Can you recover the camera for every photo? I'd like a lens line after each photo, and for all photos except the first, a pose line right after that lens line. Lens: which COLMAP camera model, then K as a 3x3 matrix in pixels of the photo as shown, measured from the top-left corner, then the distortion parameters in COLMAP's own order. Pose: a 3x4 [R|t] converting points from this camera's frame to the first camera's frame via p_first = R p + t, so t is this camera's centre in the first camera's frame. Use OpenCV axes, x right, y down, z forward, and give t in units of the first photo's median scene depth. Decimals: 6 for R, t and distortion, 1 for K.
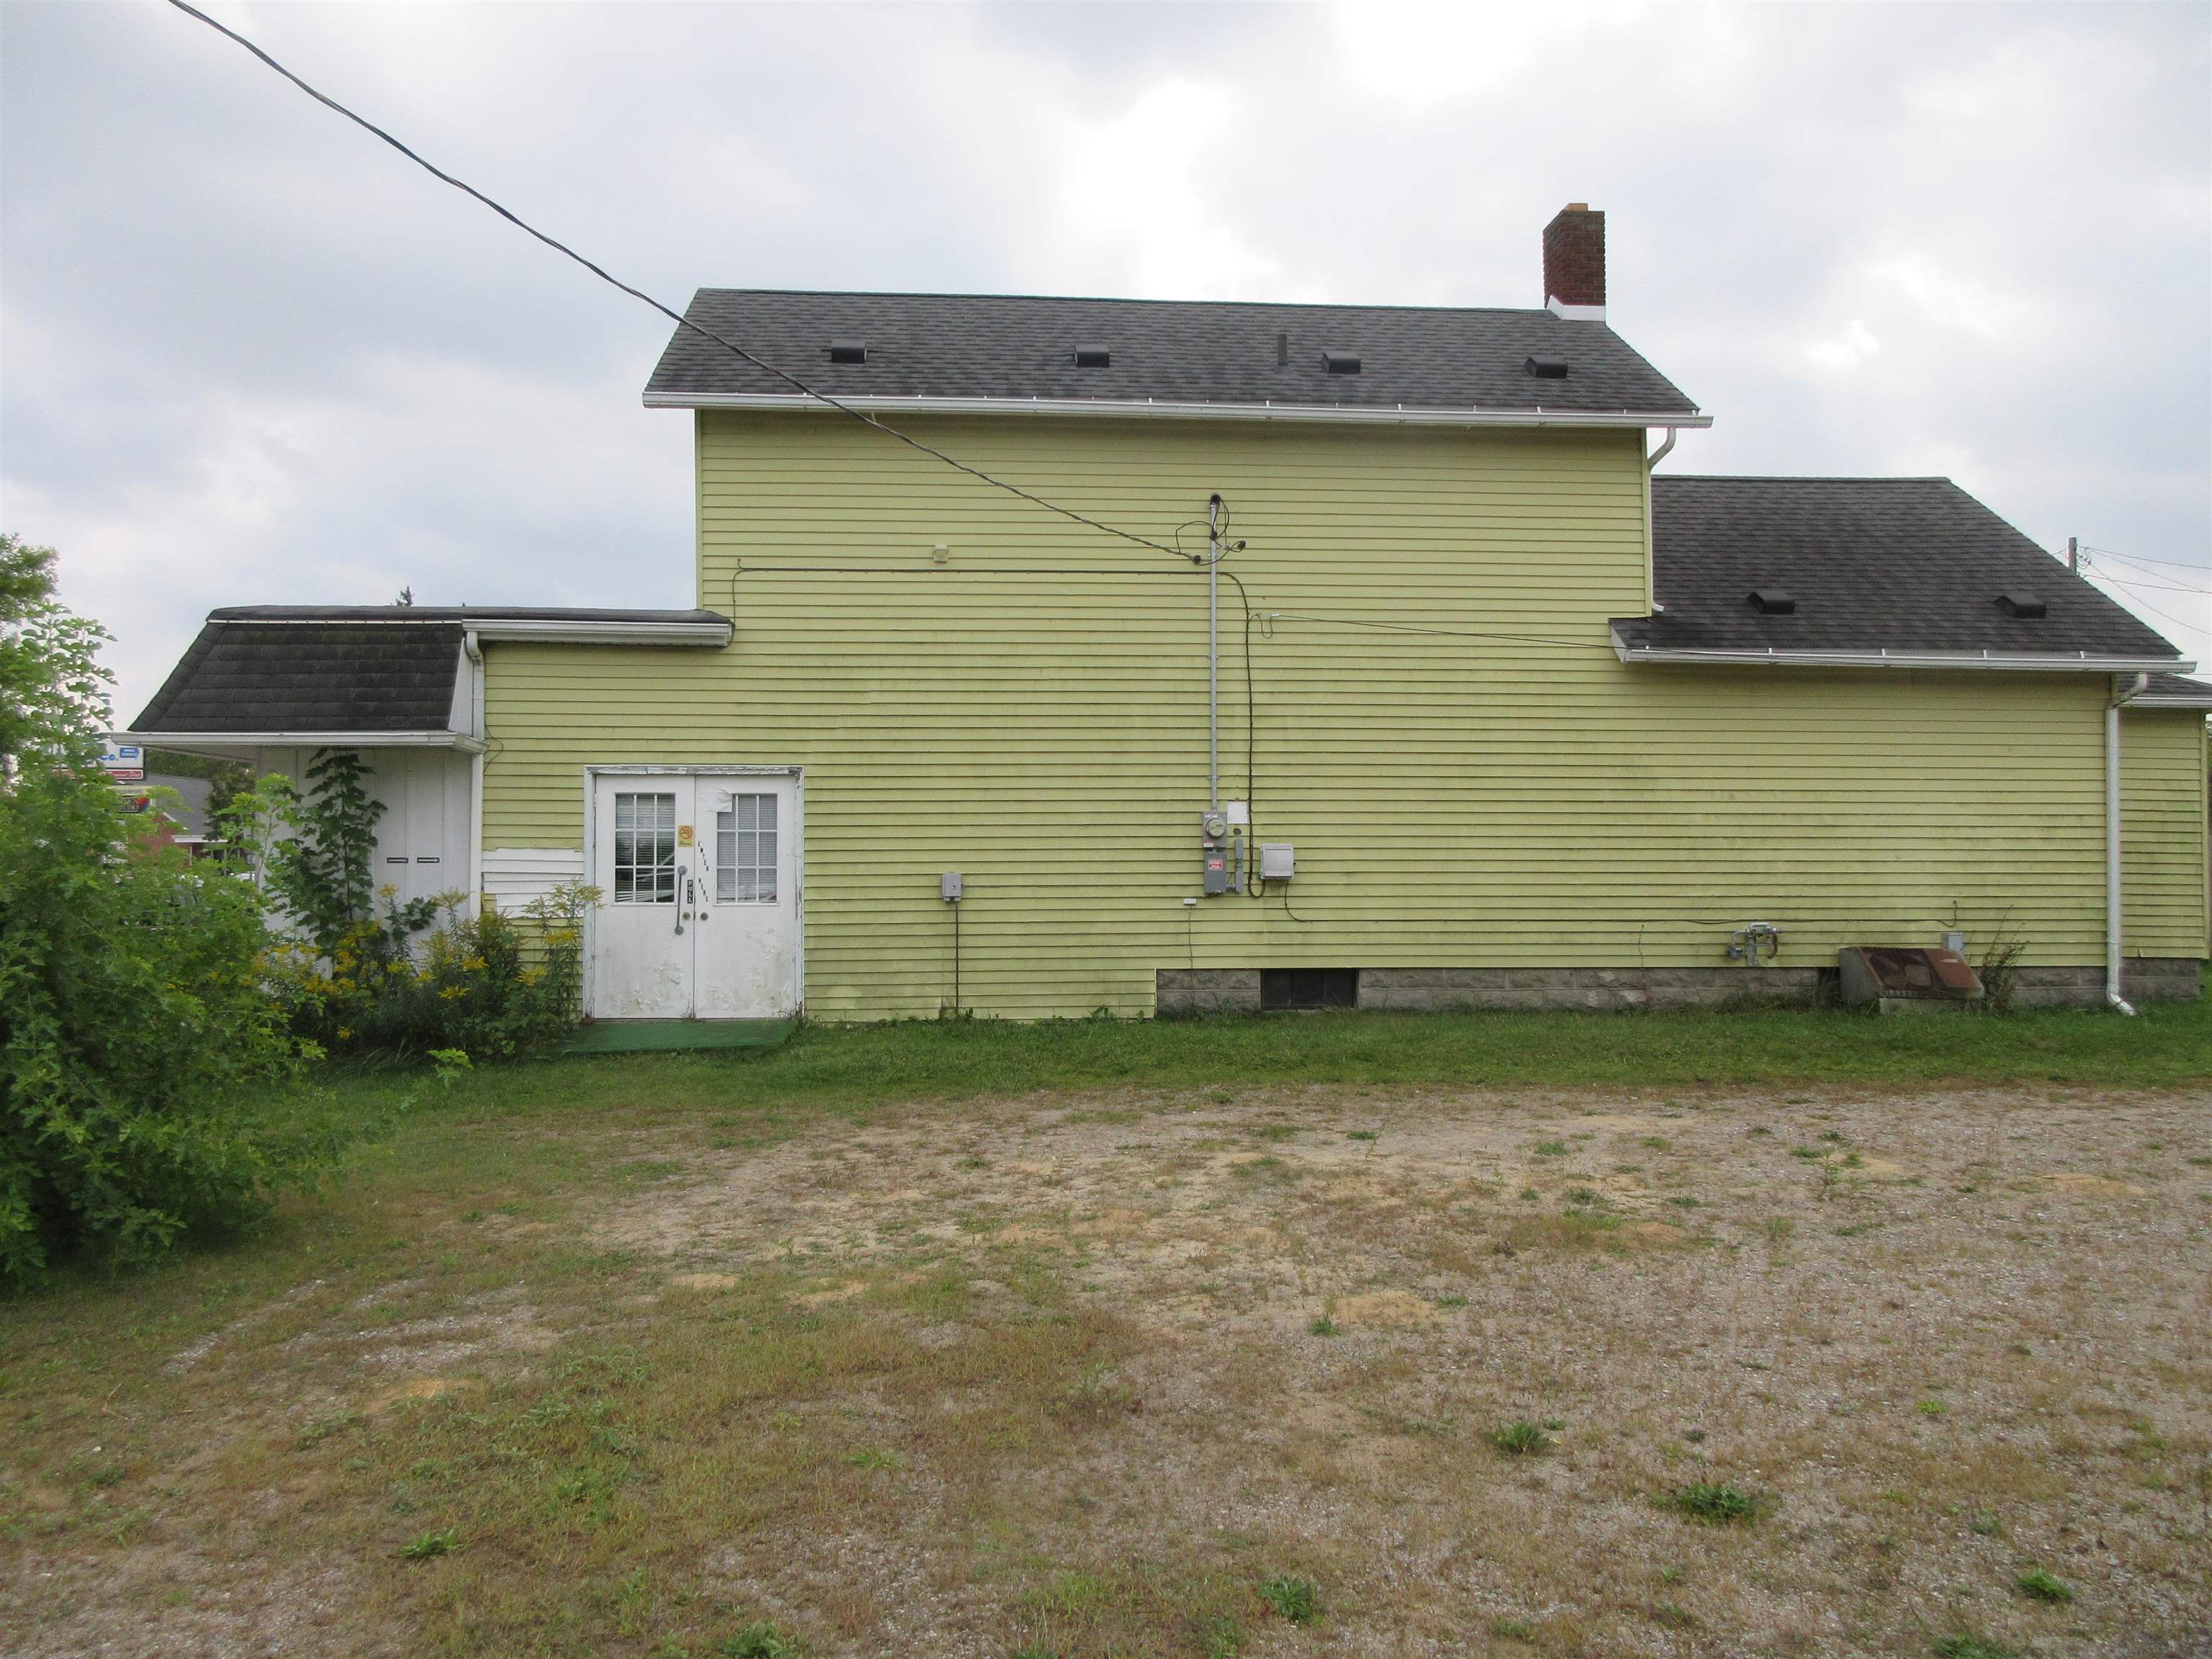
lens RADIAL K [[1609.5, 0, 1106.0], [0, 1609.5, 829.5], [0, 0, 1]] dist [-0.018859, 0.012401]
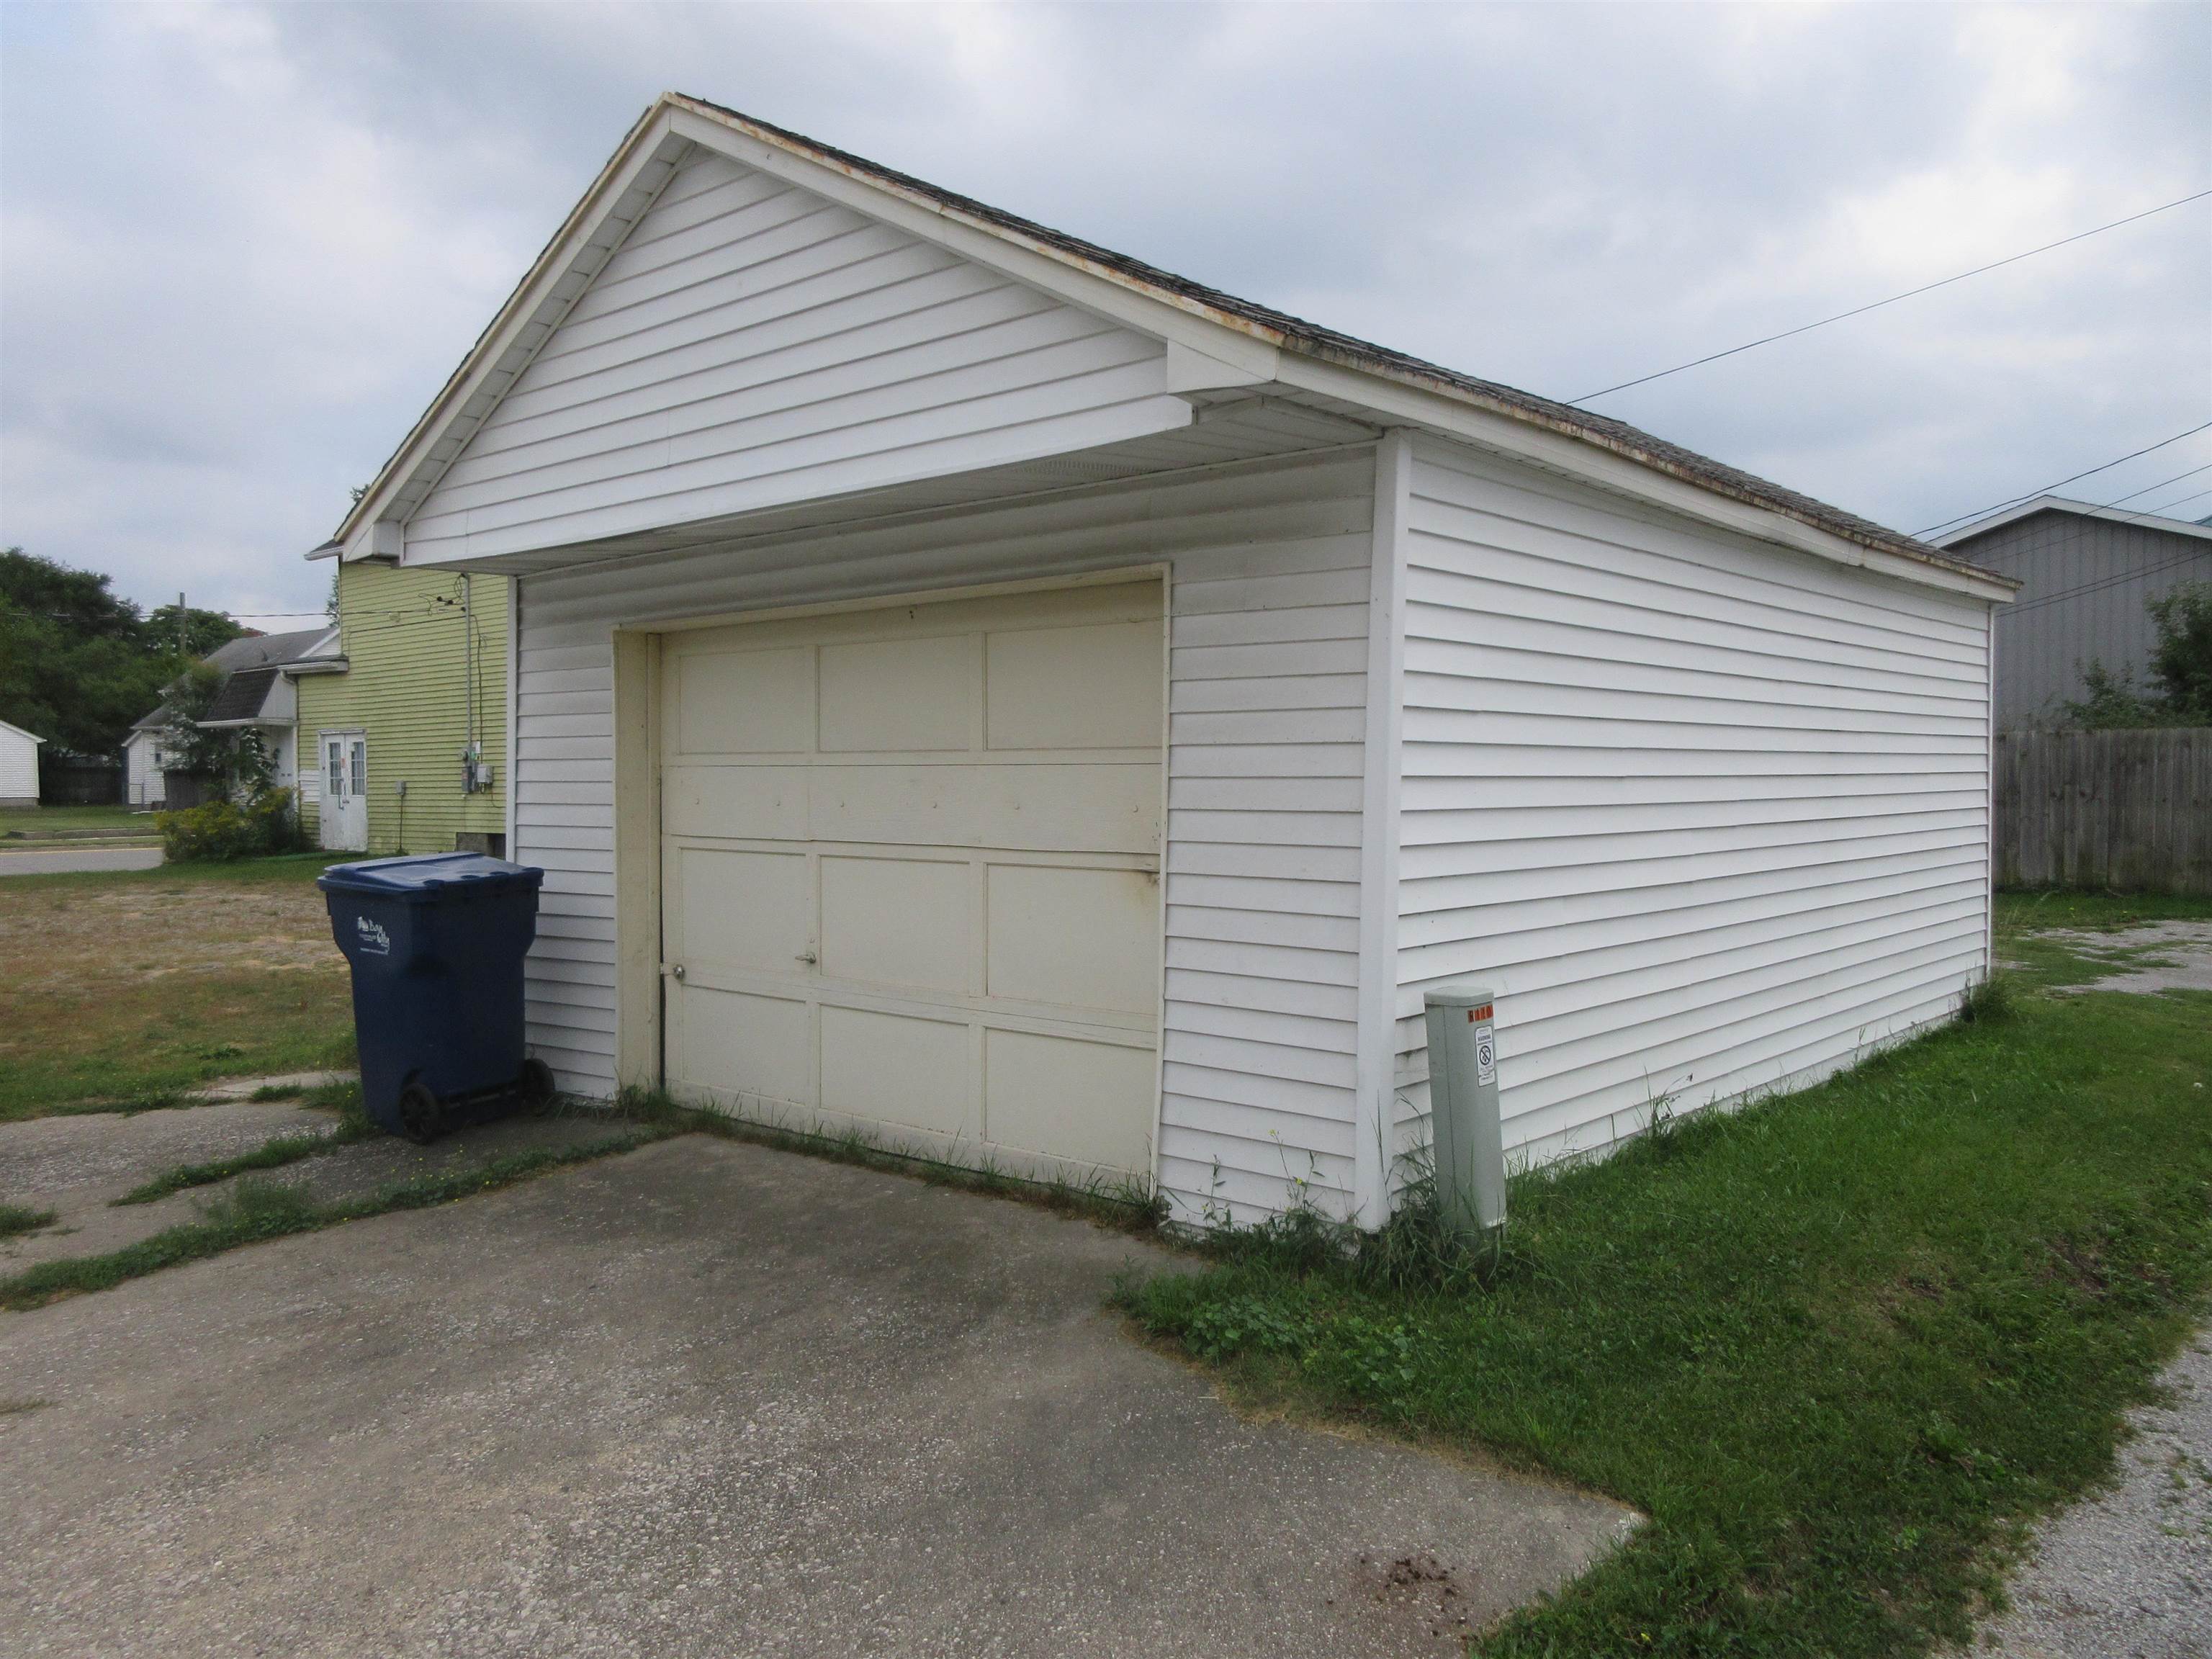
lens RADIAL K [[1609.5, 0, 1106.0], [0, 1609.5, 829.5], [0, 0, 1]] dist [-0.018859, 0.012401]
pose [[0.716664, 0.014640, -0.697265, 1.901611], [0.003383, 0.999695, 0.024466, 0.042597], [0.697411, -0.019893, 0.716396, 0.204059]]
